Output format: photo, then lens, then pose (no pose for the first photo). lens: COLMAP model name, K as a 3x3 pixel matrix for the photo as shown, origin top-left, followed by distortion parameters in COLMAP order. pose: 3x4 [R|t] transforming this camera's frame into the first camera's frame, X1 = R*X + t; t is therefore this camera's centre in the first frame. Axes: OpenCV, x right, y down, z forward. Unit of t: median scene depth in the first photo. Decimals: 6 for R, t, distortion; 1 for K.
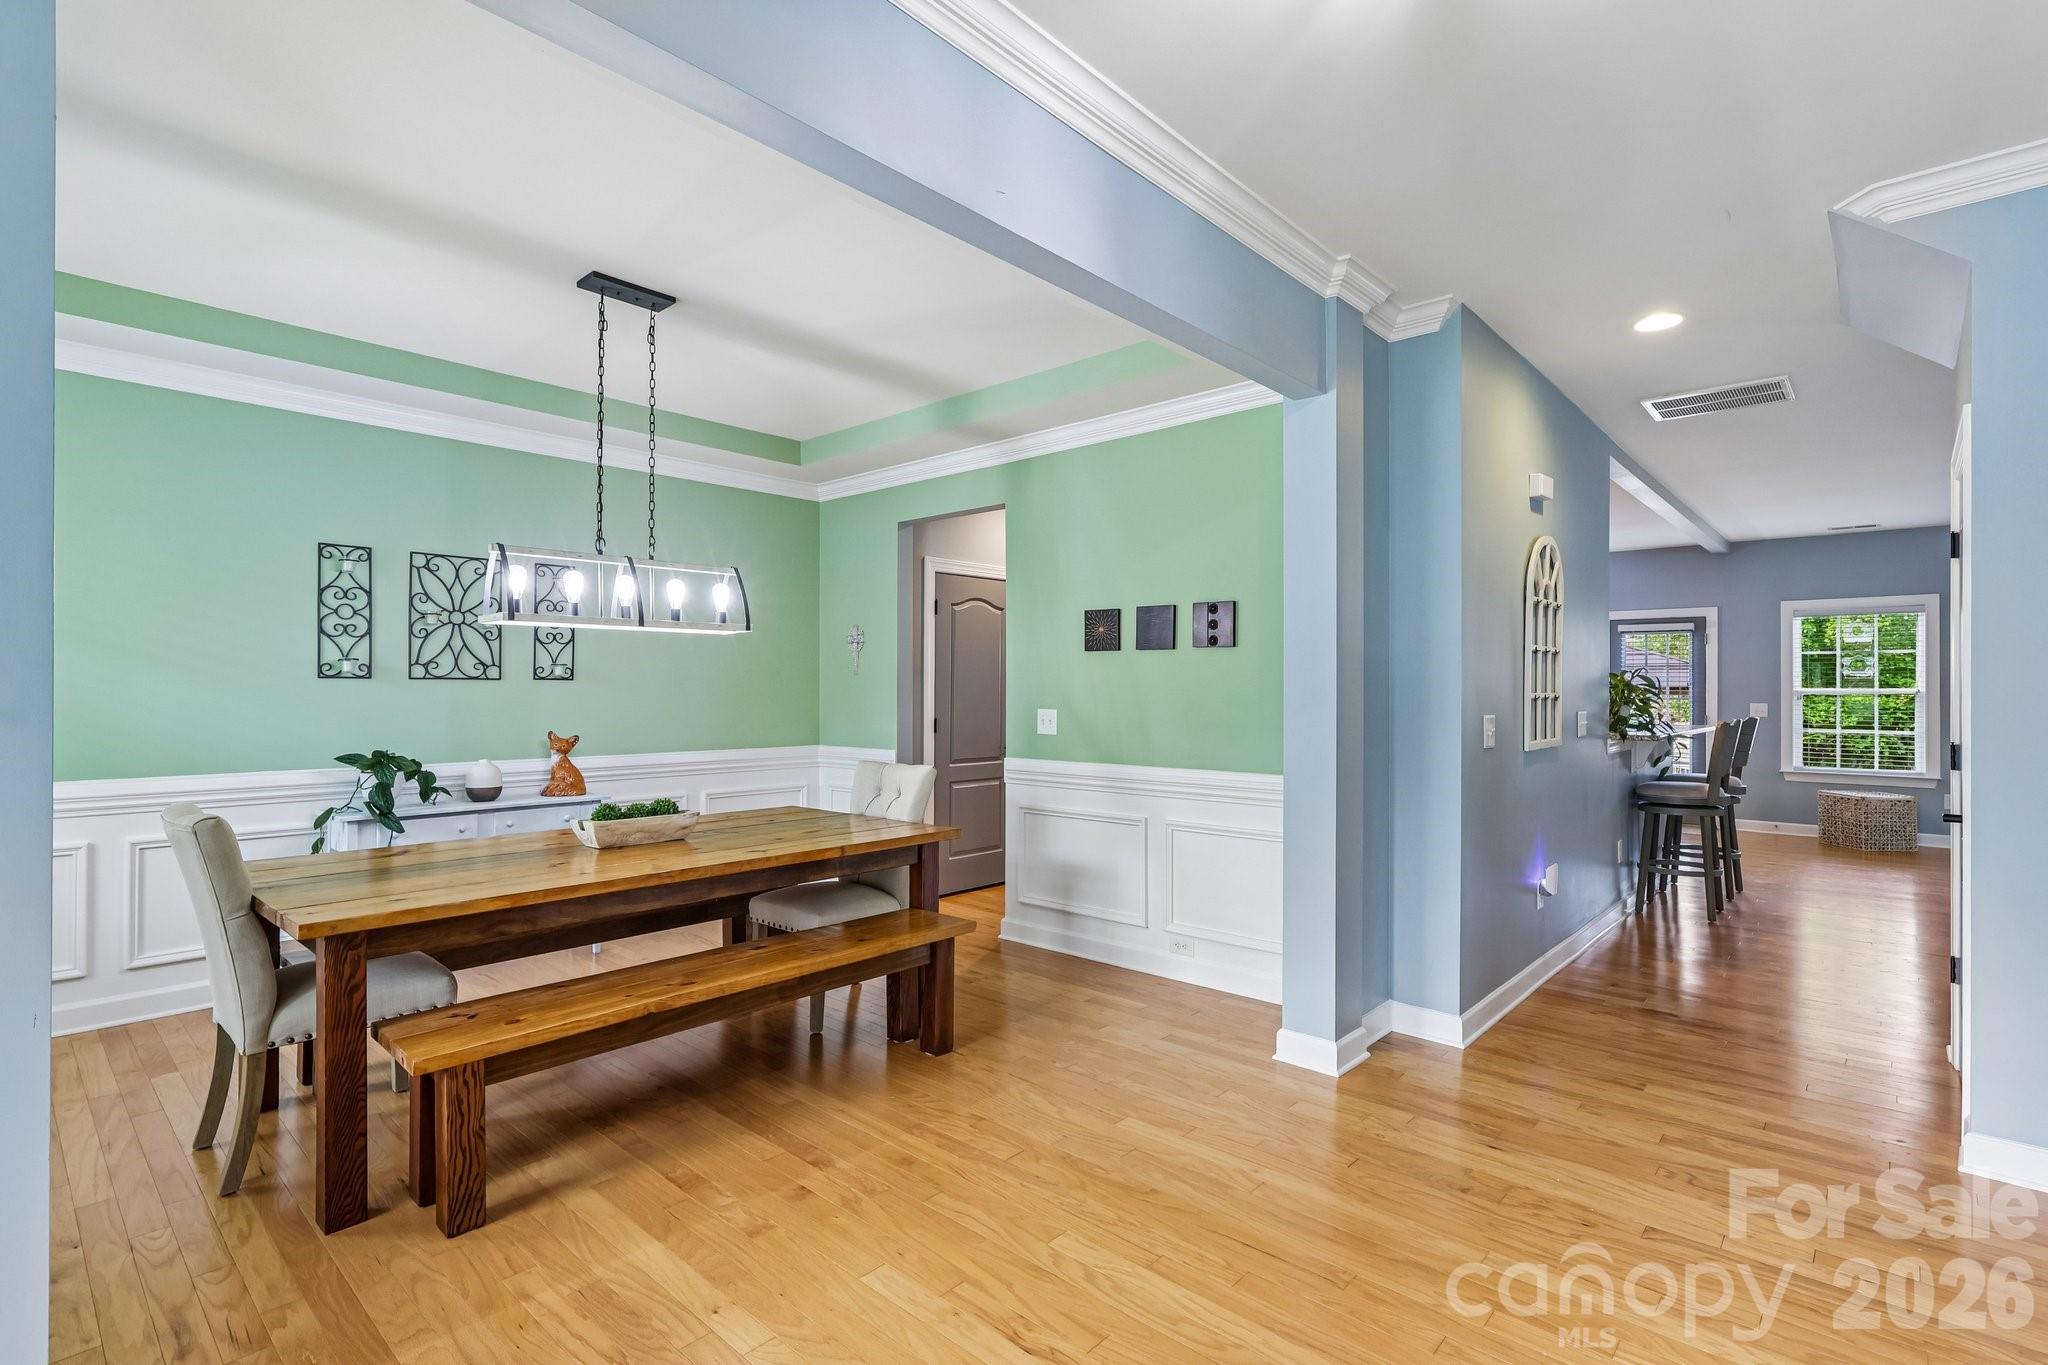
lens RADIAL K [[985.5, 0, 1016.6], [0, 985.5, 684.4], [0, 0, 1]] dist [0.025936, -0.000309]
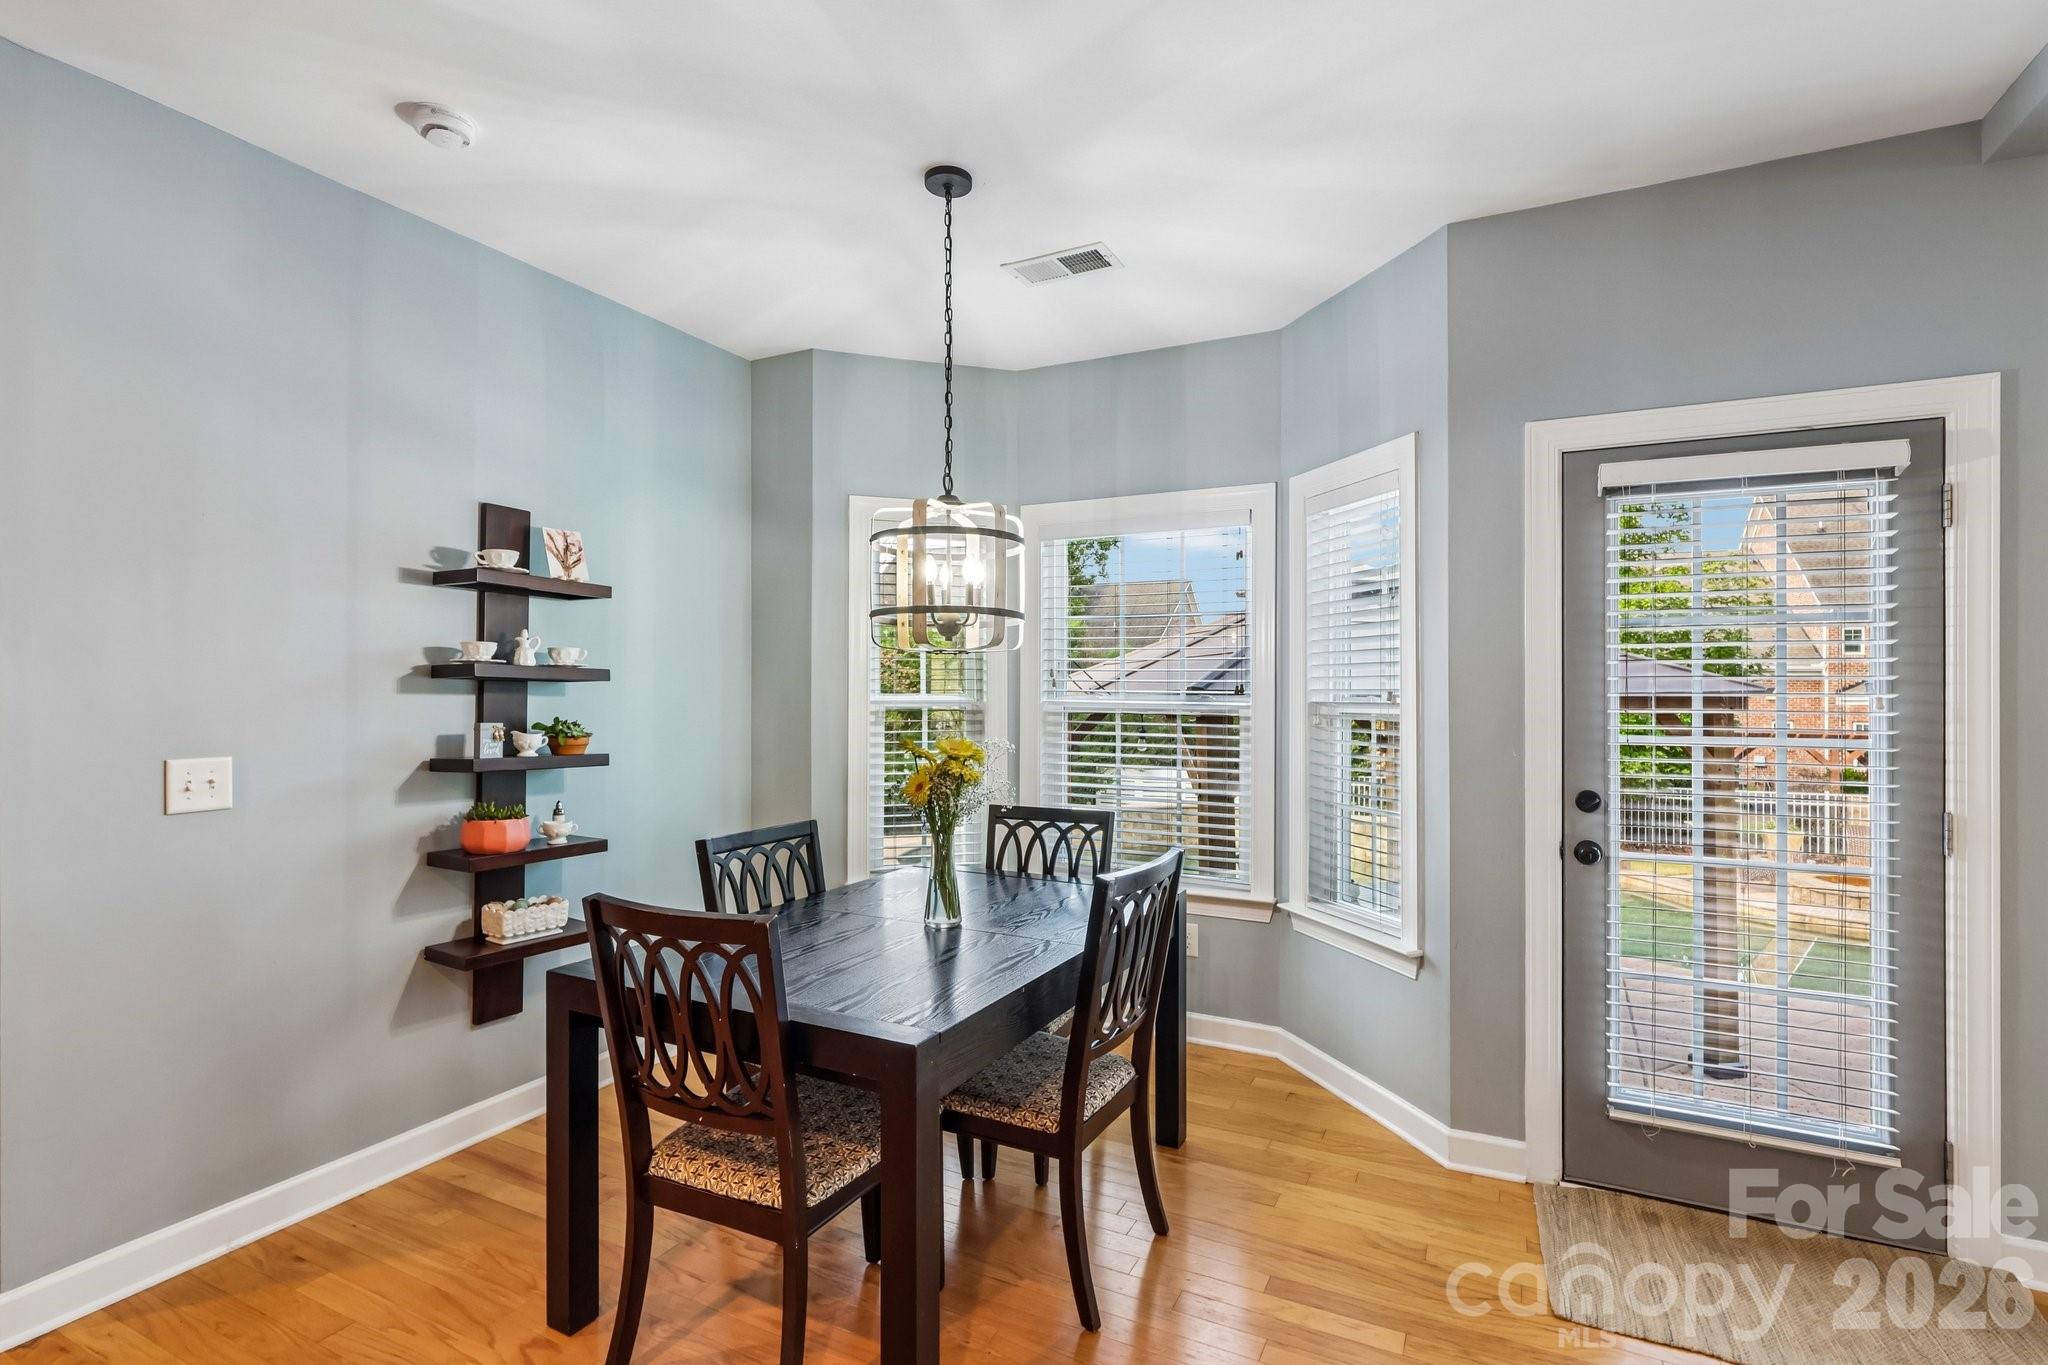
lens RADIAL K [[962.3, 0, 1024.0], [0, 962.3, 682.5], [0, 0, 1]] dist [-0.000581, -0.000945]
pose [[0.962231, 0.001182, 0.272233, 0.742384], [0.000407, 0.999983, -0.005778, -0.001325], [-0.272235, 0.005670, 0.962214, 1.524207]]
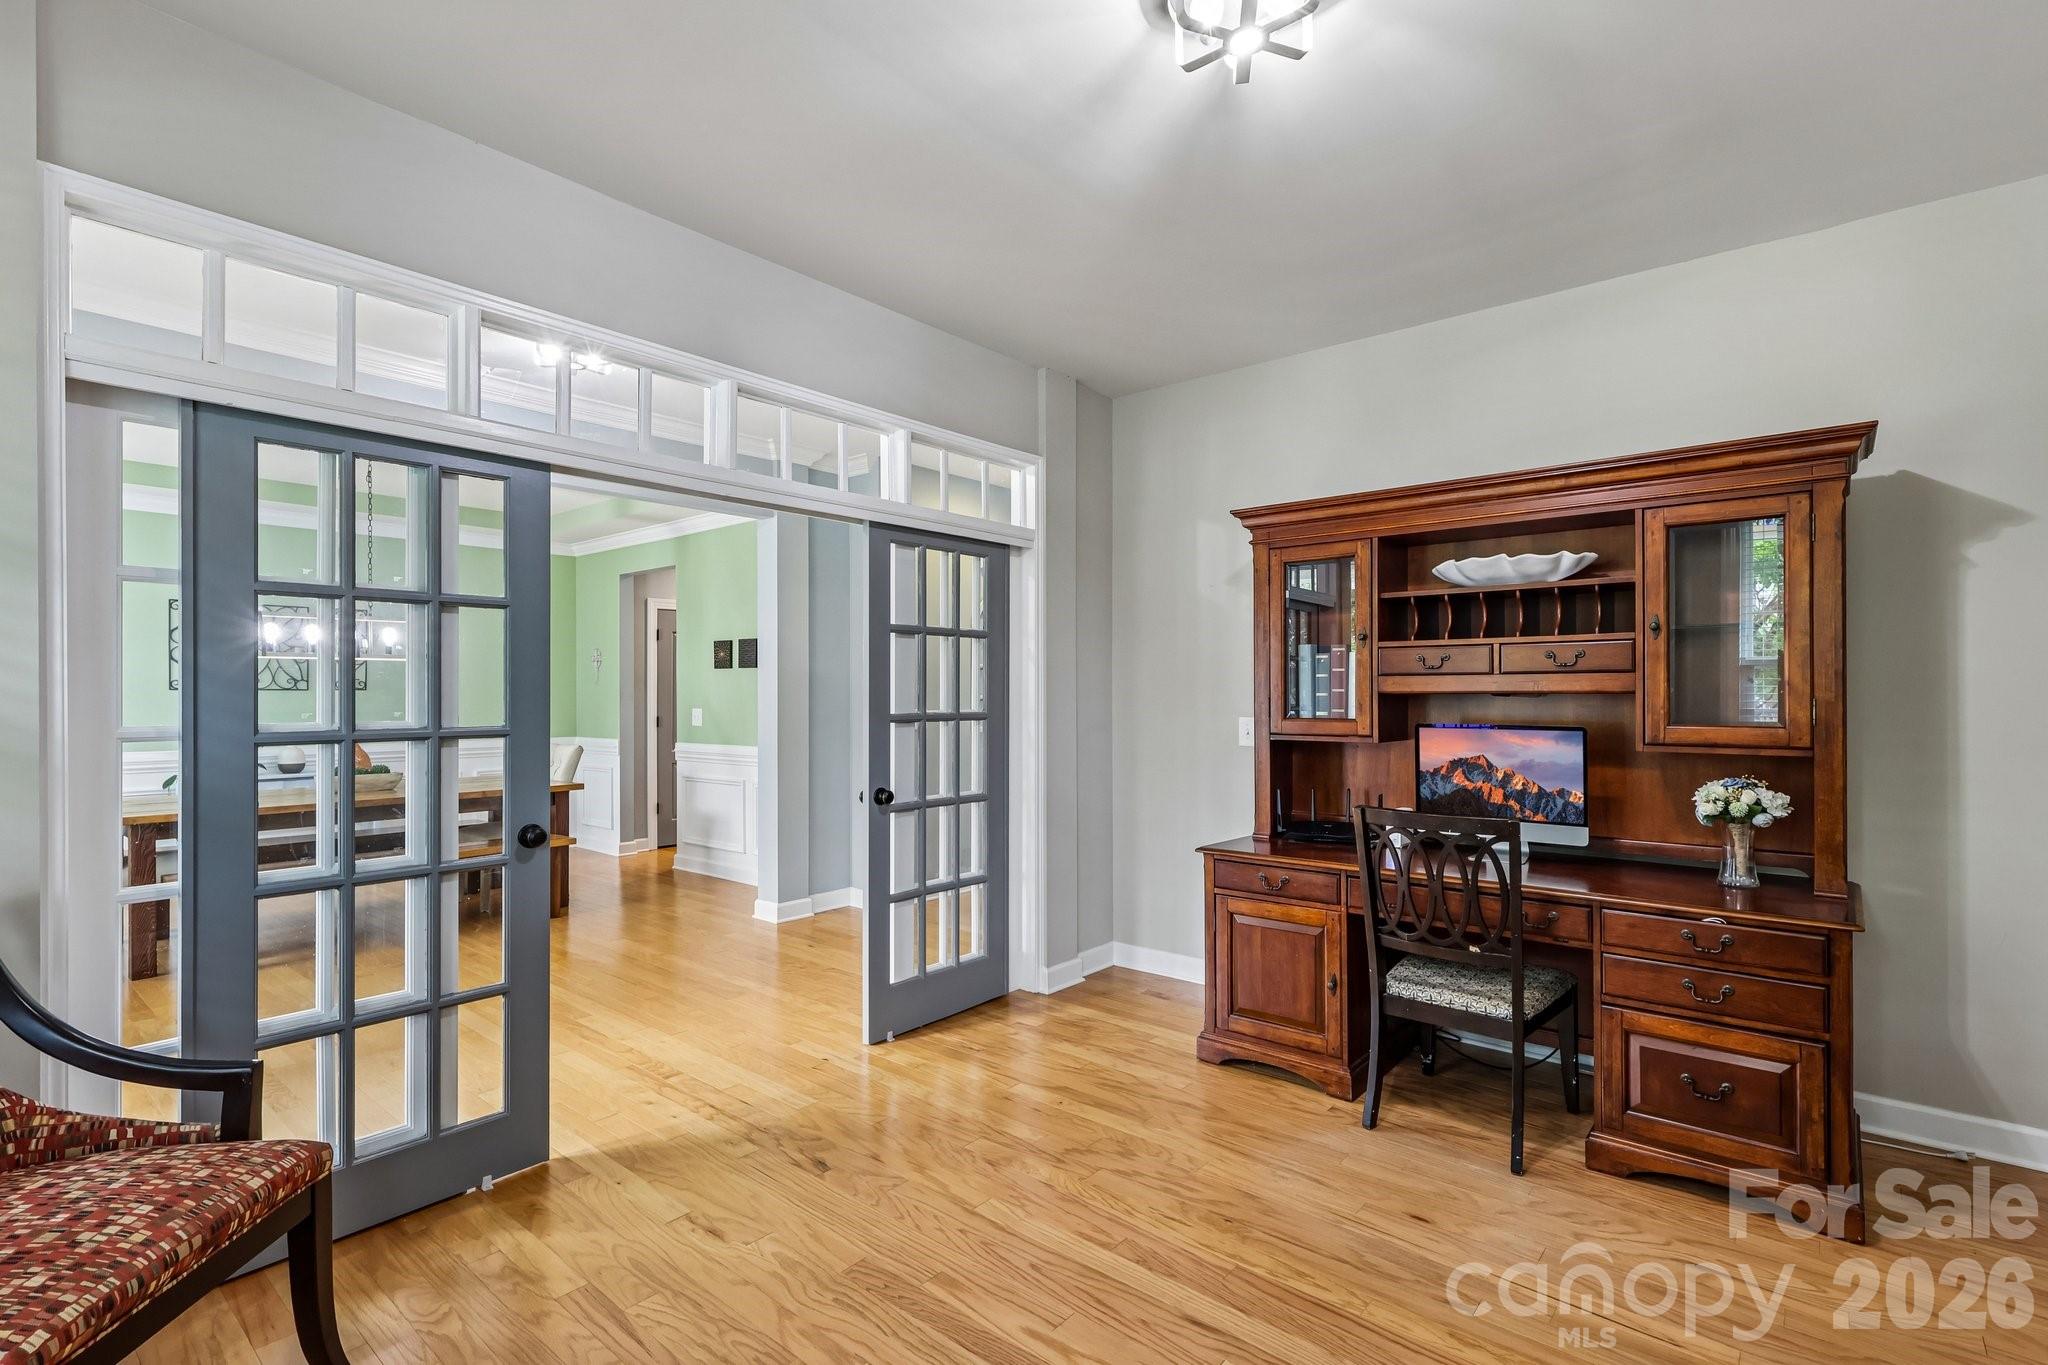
lens RADIAL K [[951.2, 0, 1019.3], [0, 951.2, 697.6], [0, 0, 1]] dist [0.000013, 0.000021]
pose [[0.999008, -0.005041, 0.044235, 0.450392], [0.004706, 0.999959, 0.007673, 0.000635], [-0.044272, -0.007457, 0.998992, -0.426462]]
